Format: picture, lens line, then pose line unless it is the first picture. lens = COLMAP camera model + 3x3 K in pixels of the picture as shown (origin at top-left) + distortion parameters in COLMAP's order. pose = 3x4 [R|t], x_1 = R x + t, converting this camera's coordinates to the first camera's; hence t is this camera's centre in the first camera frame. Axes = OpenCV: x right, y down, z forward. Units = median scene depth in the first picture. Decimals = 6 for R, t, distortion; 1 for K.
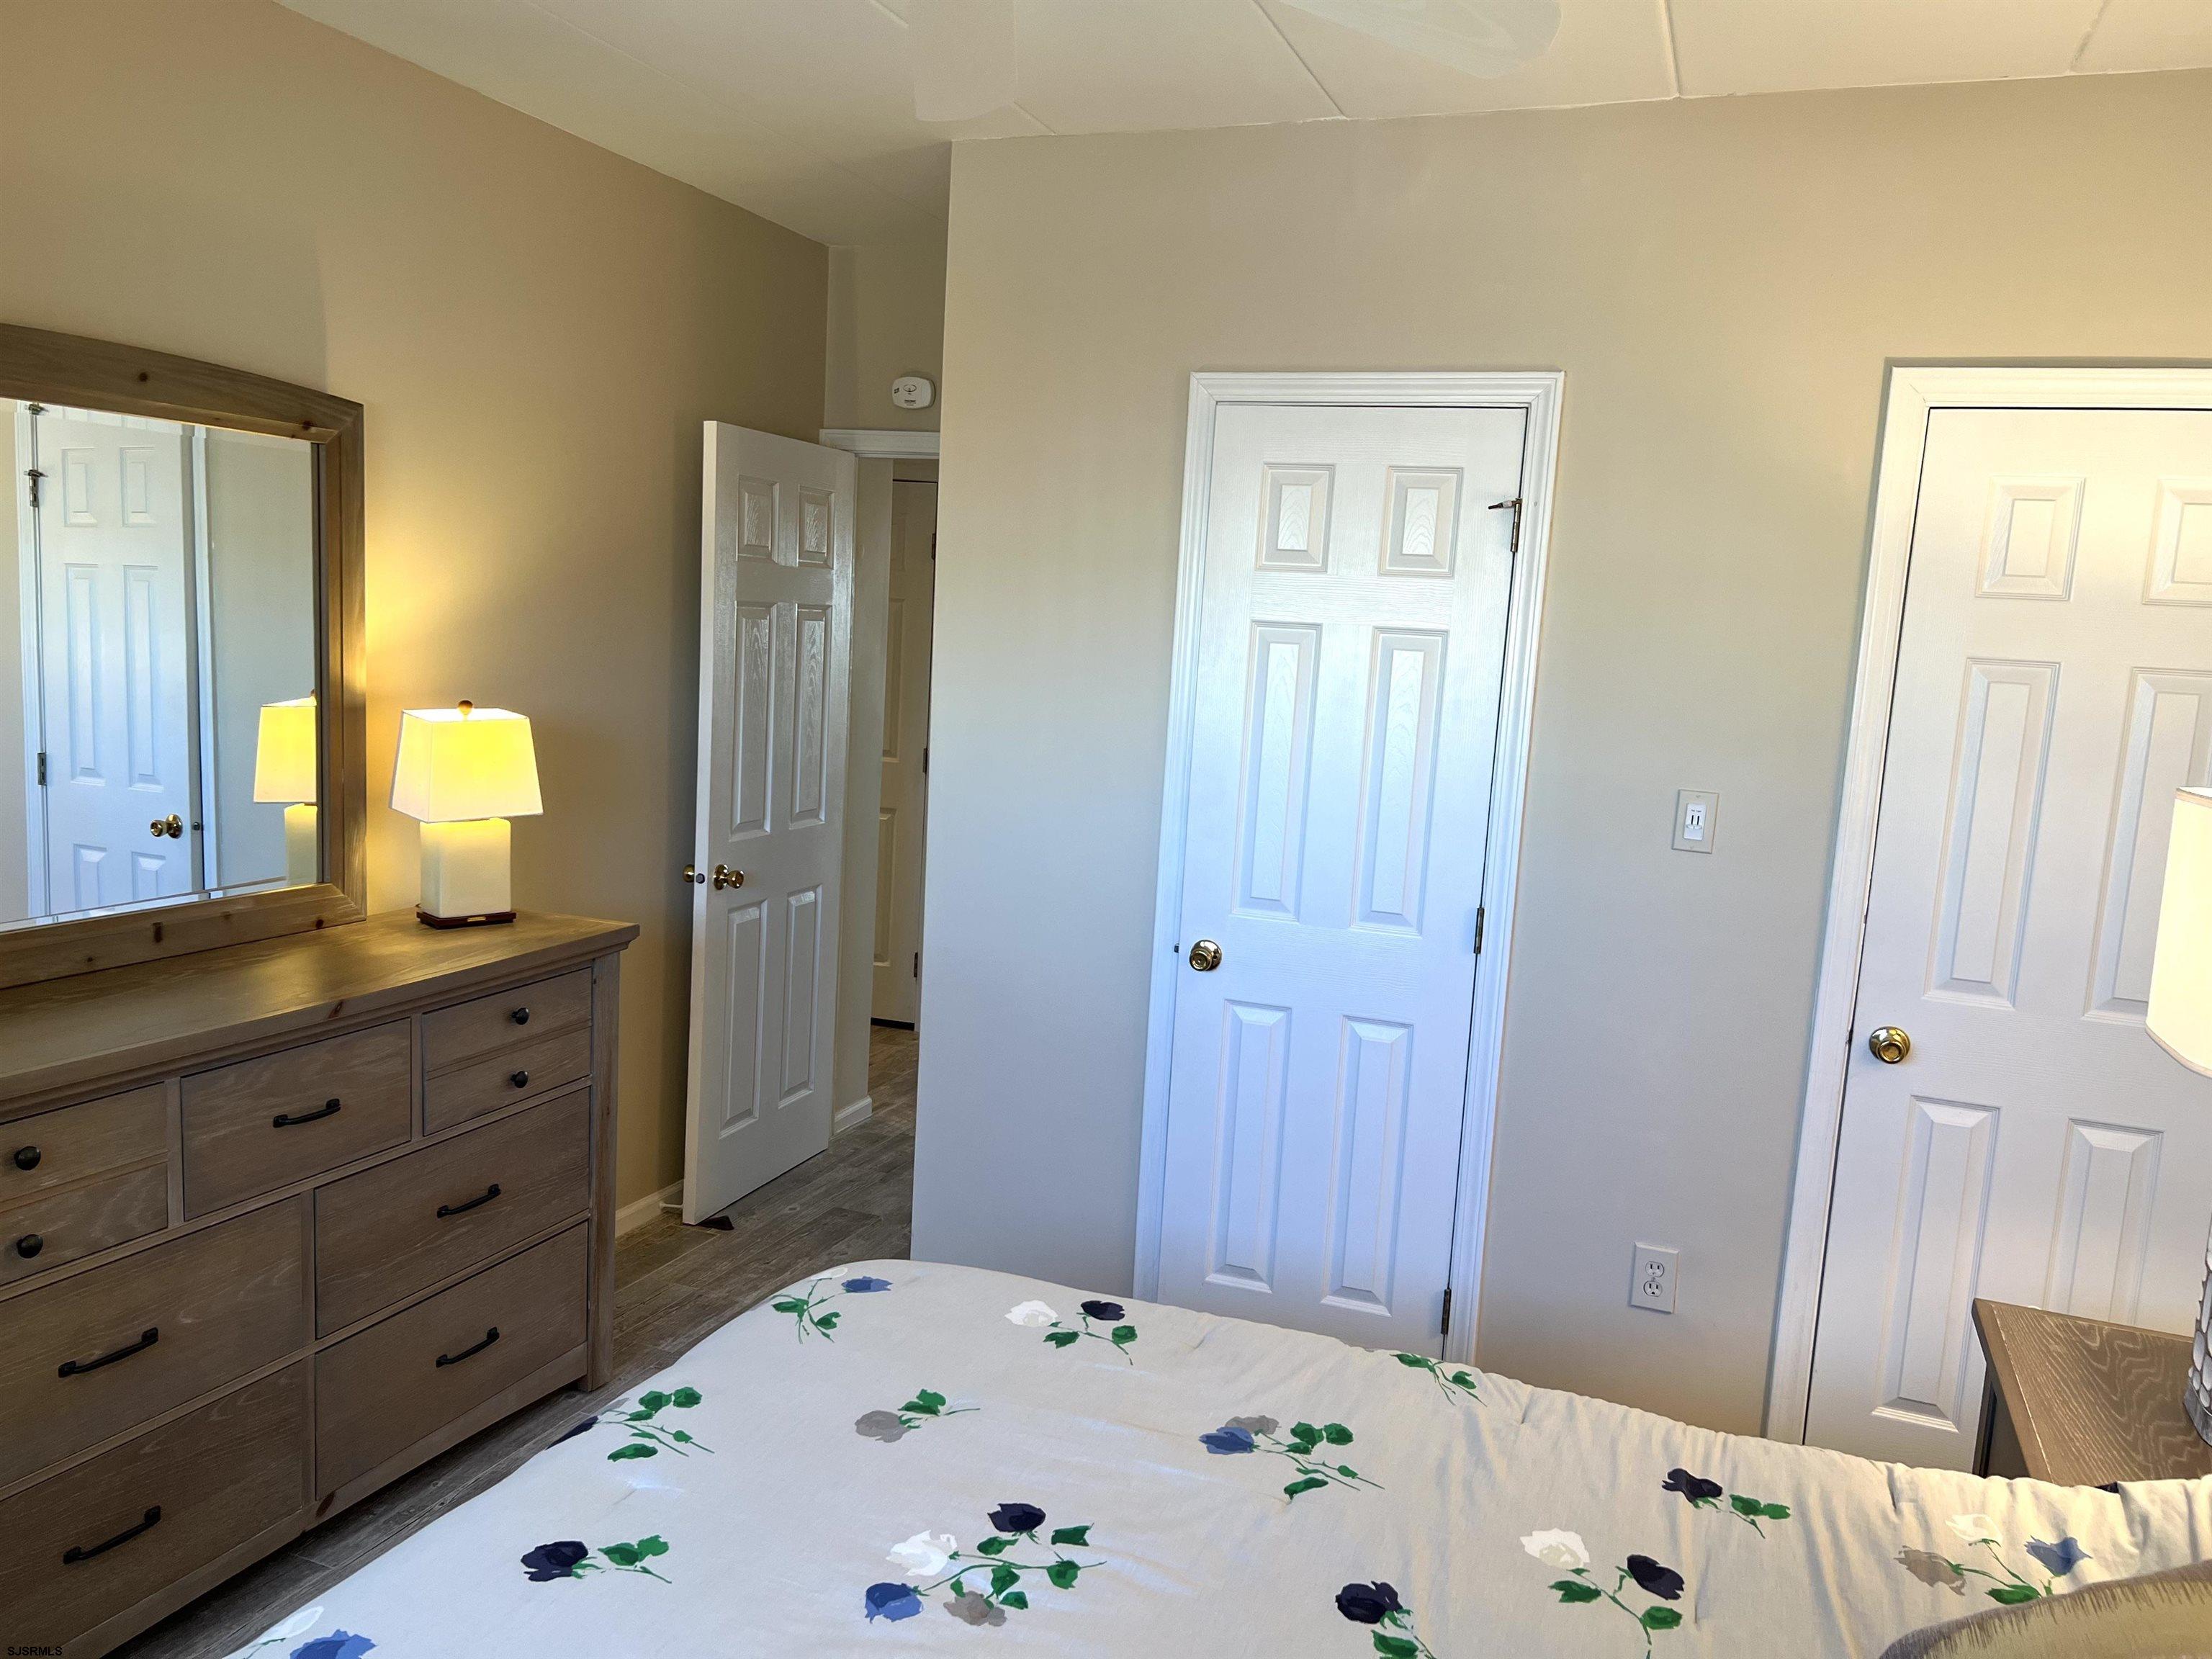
lens RADIAL K [[1689.5, 0, 1096.8], [0, 1689.5, 852.0], [0, 0, 1]] dist [0.056435, -0.056656]
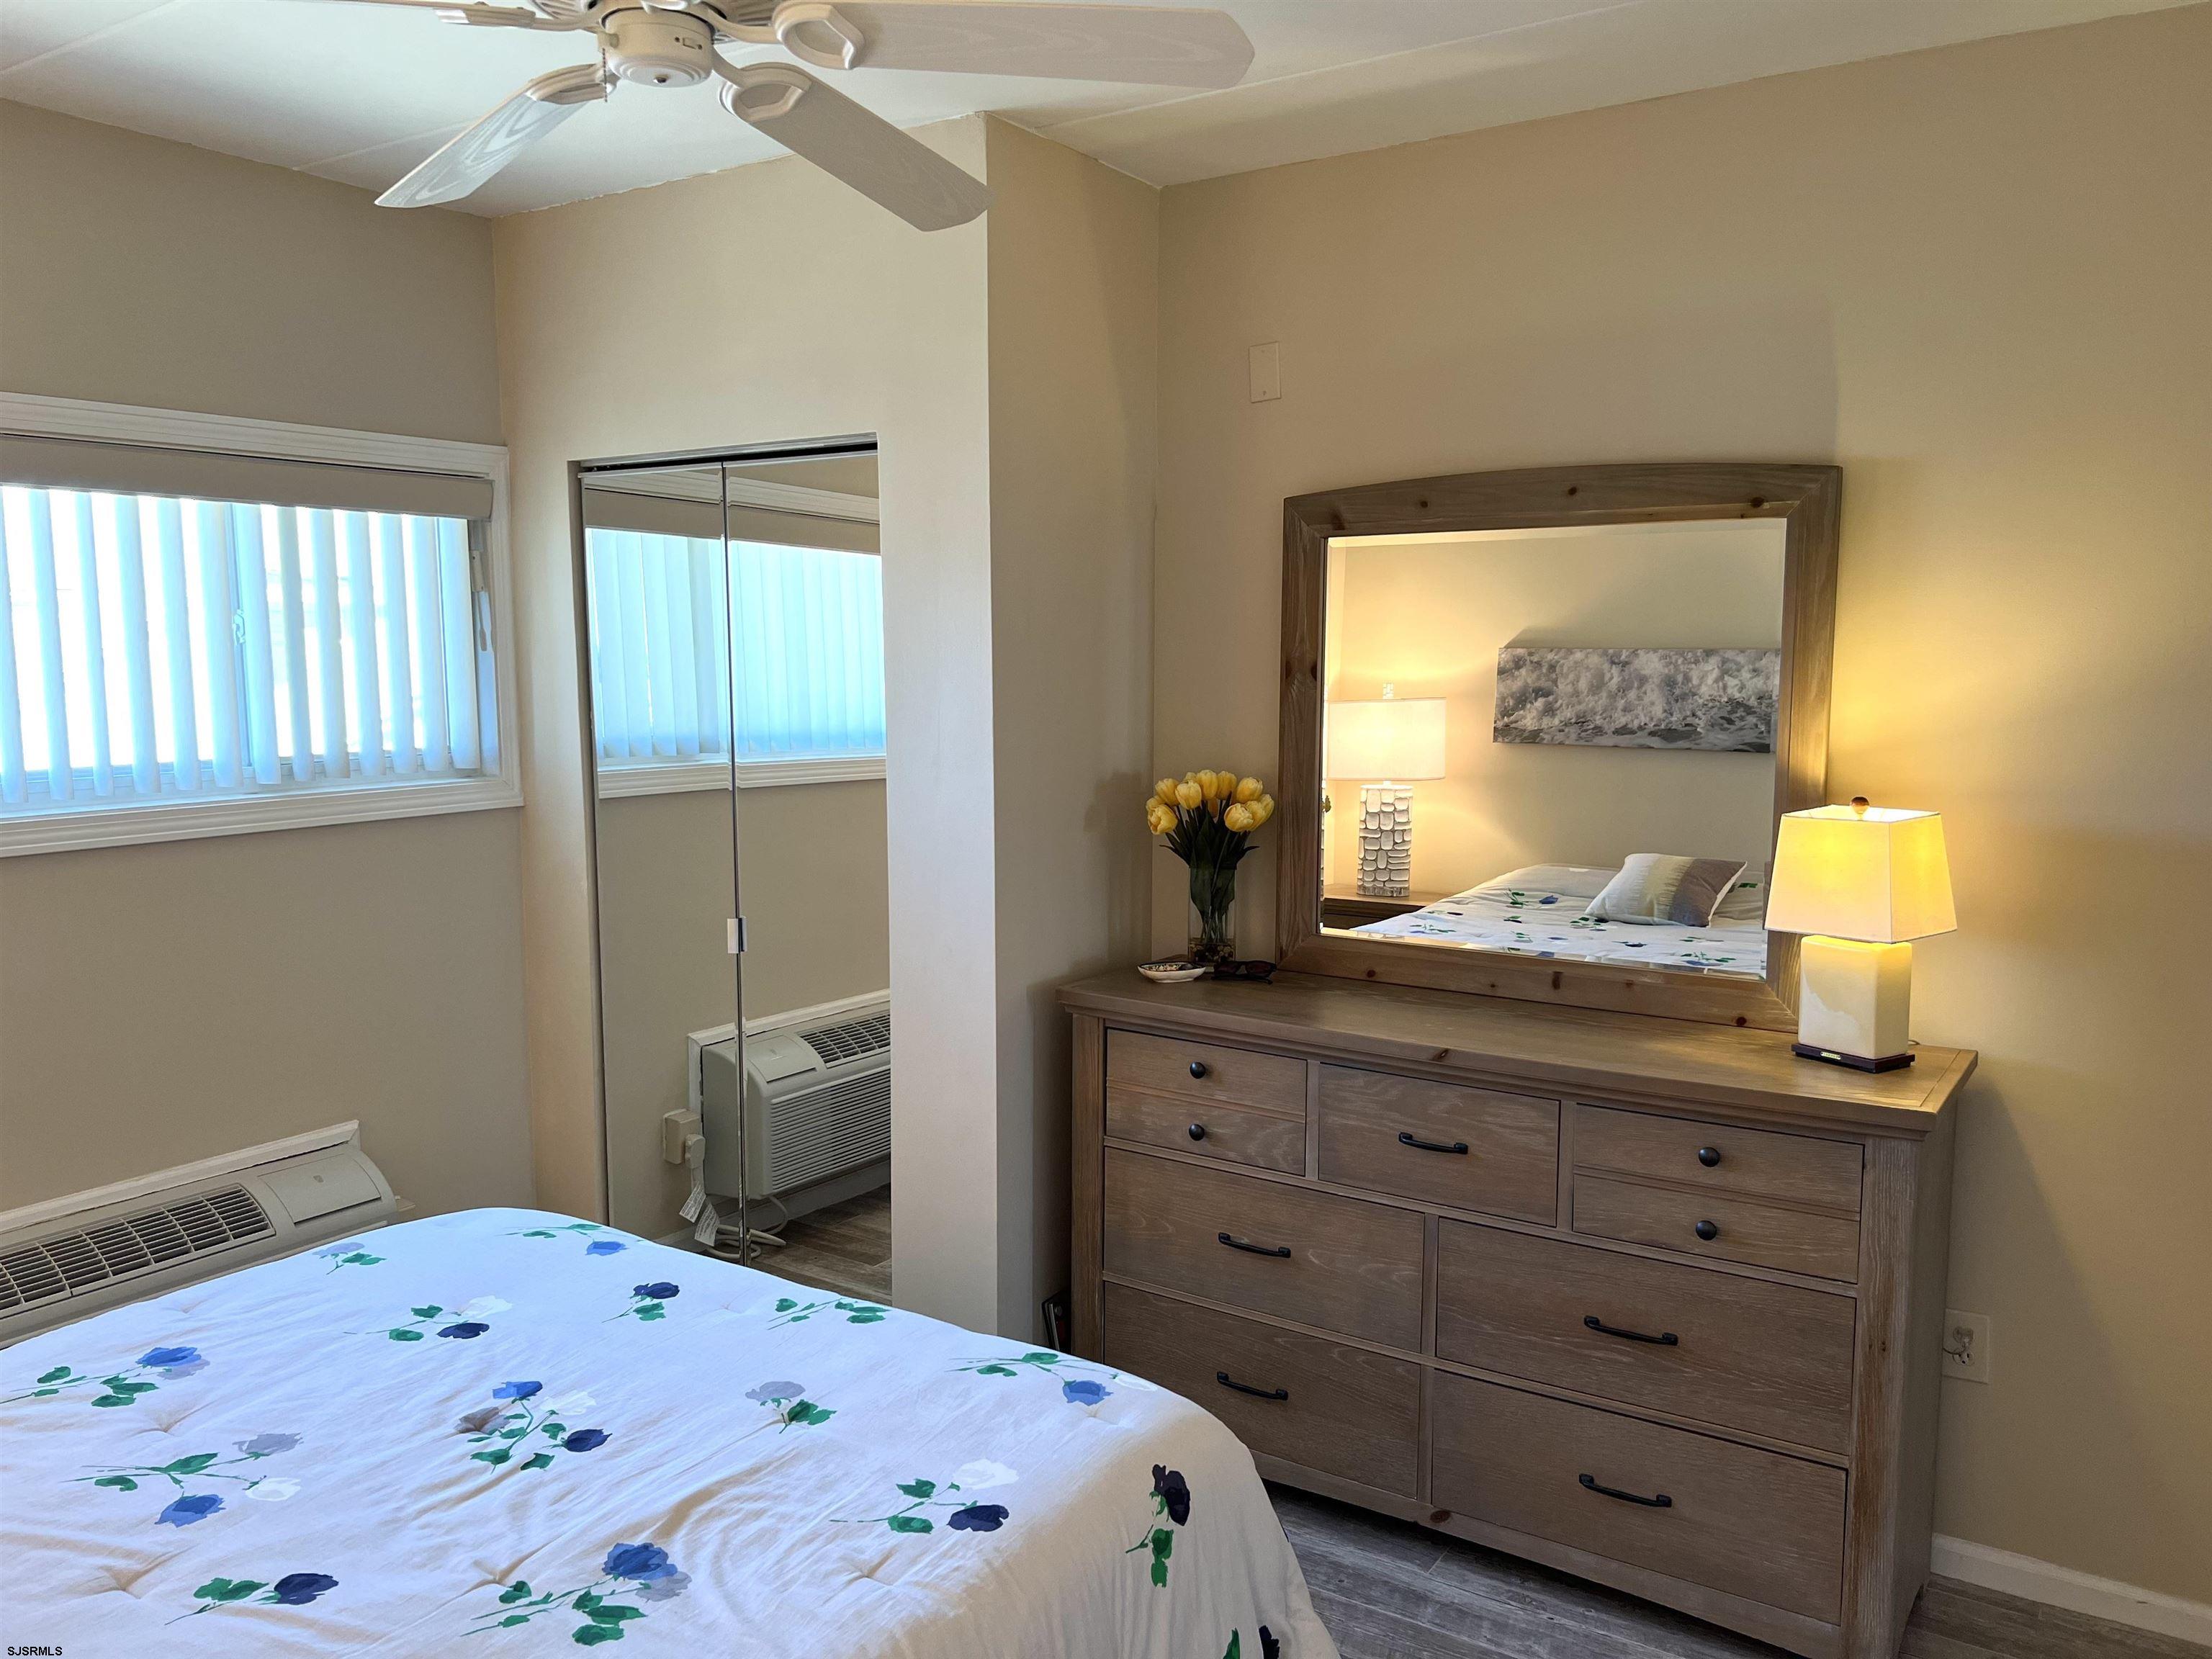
lens RADIAL K [[1689.5, 0, 1096.8], [0, 1689.5, 852.0], [0, 0, 1]] dist [0.056435, -0.056656]
pose [[-0.208931, 0.068304, -0.975542, 0.639551], [-0.148037, 0.983853, 0.100591, -0.110424], [0.966661, 0.165433, -0.195446, 0.973930]]
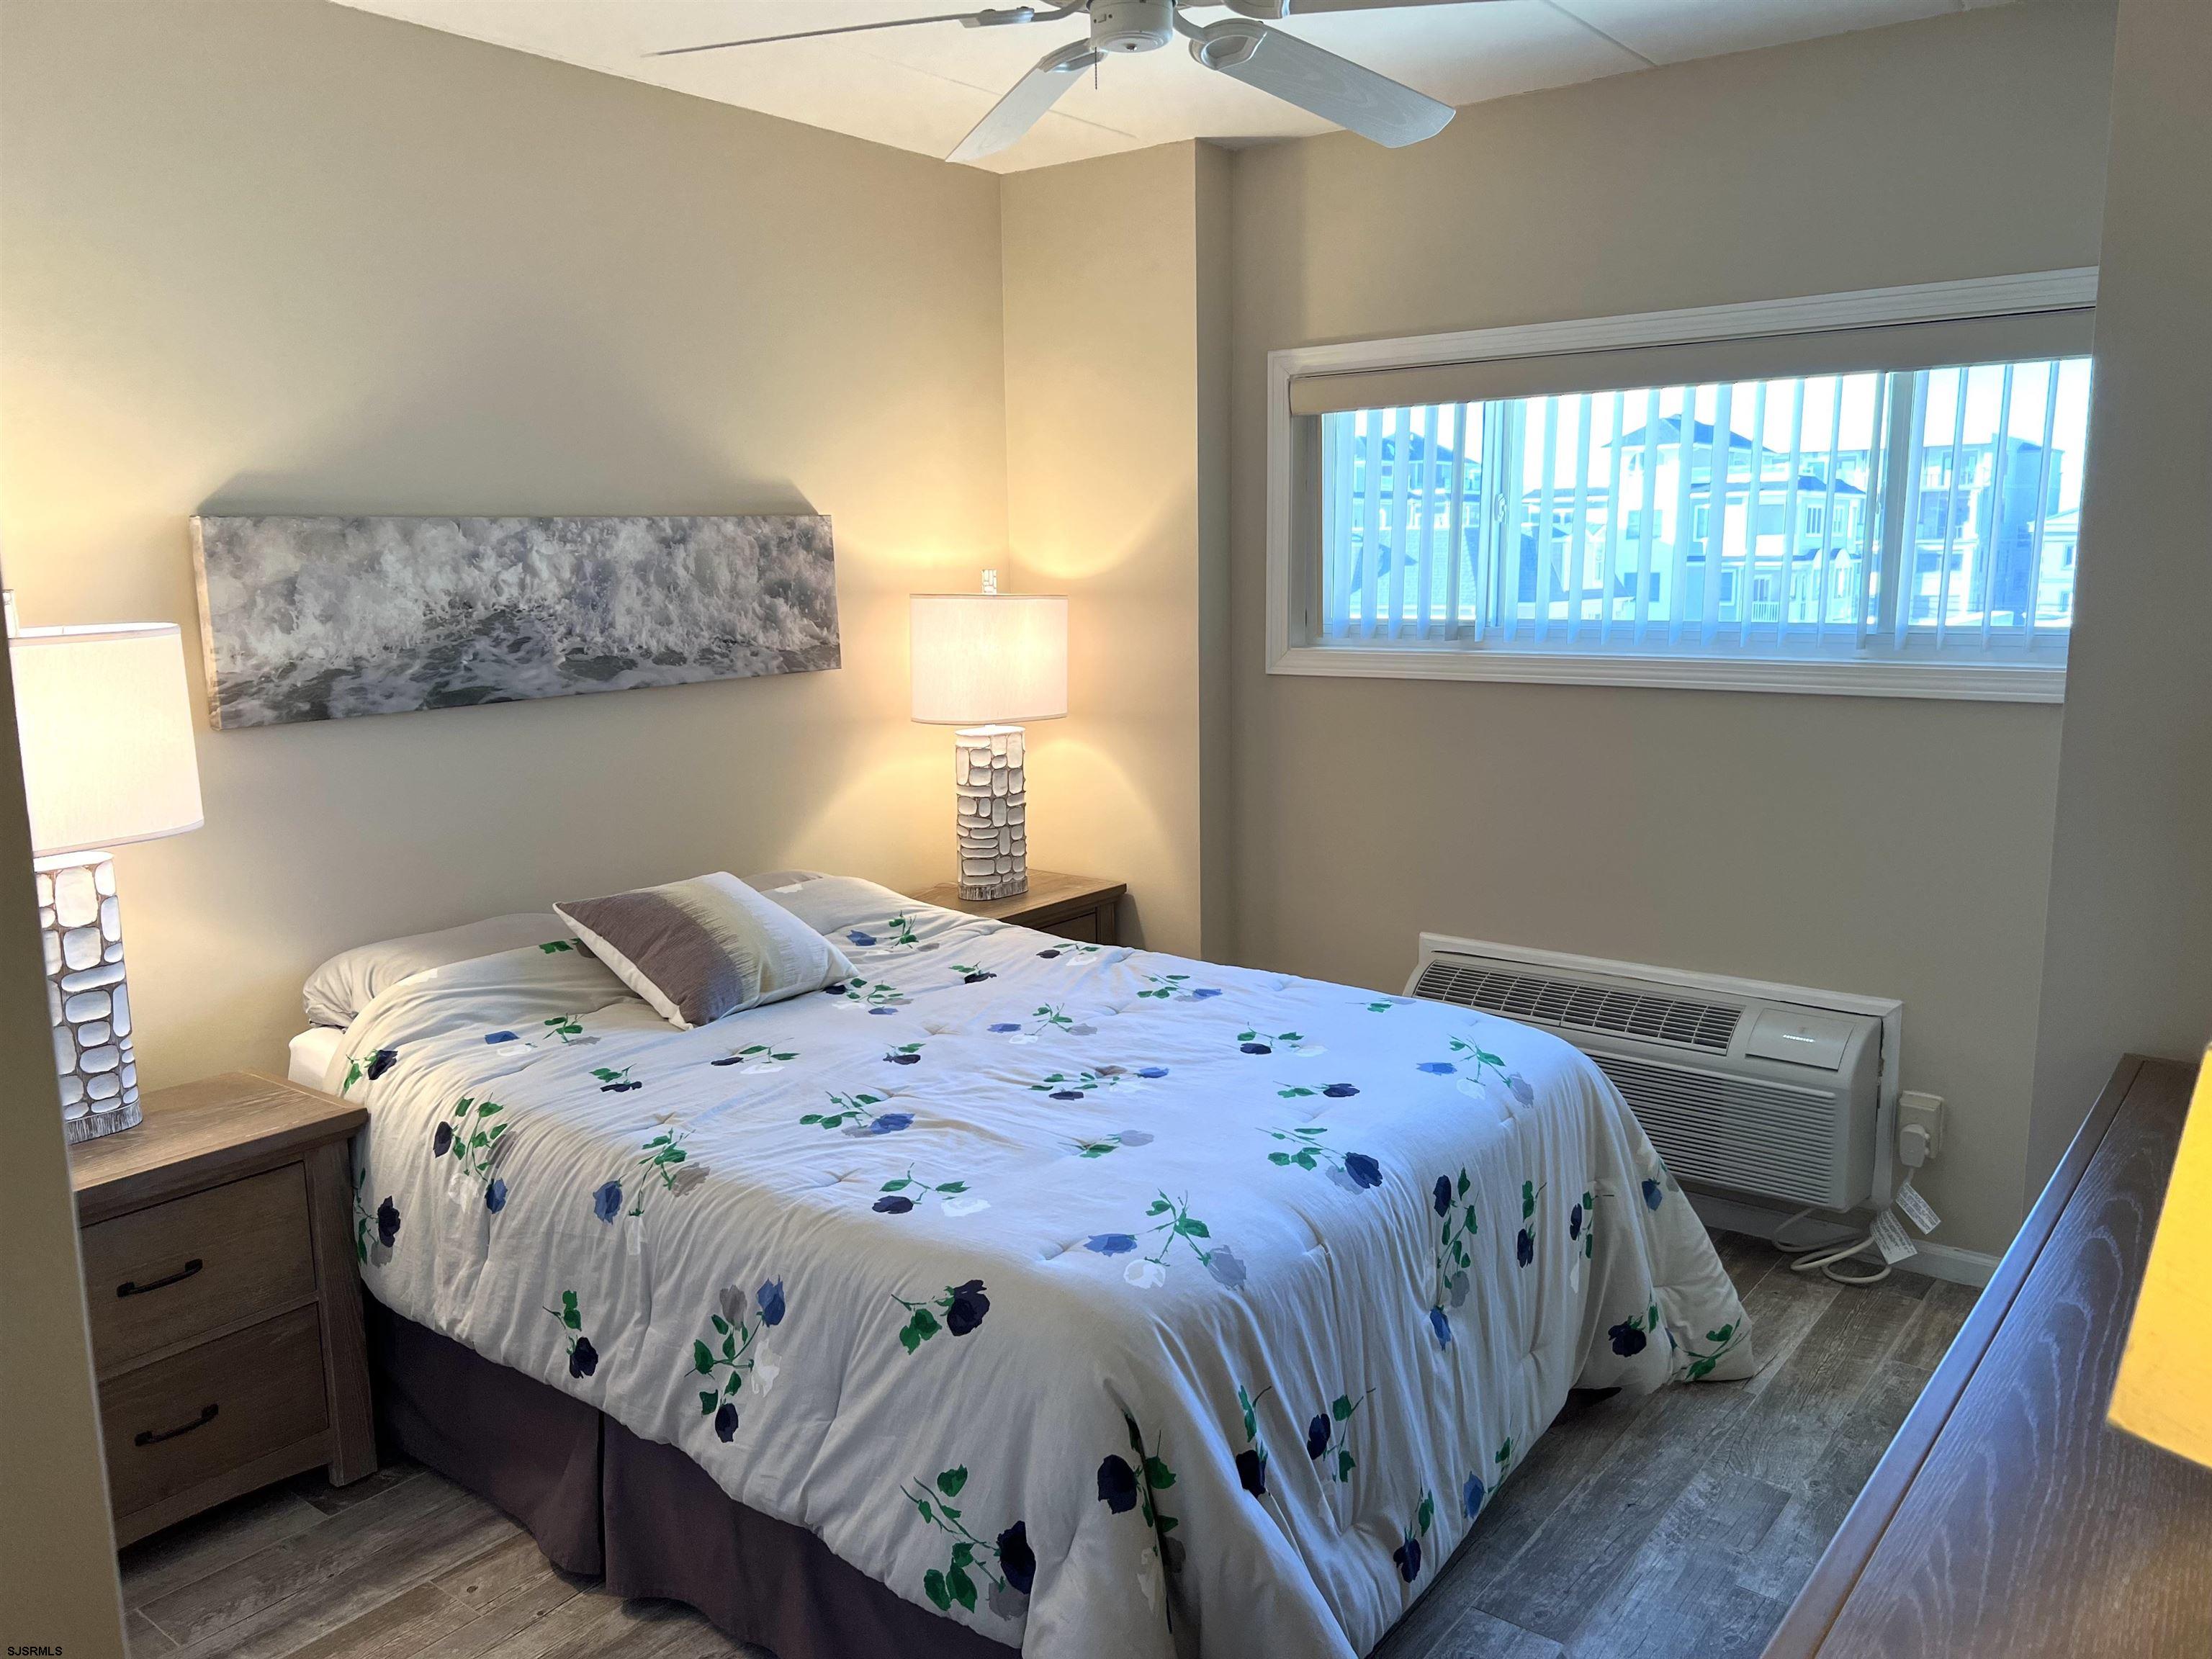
lens RADIAL K [[1647.4, 0, 1106.8], [0, 1647.4, 842.0], [0, 0, 1]] dist [0.061153, -0.071011]
pose [[-0.961467, -0.094194, 0.258281, -0.301037], [-0.005658, 0.946053, 0.323962, -0.221647], [-0.274863, 0.310017, -0.910132, 1.519136]]
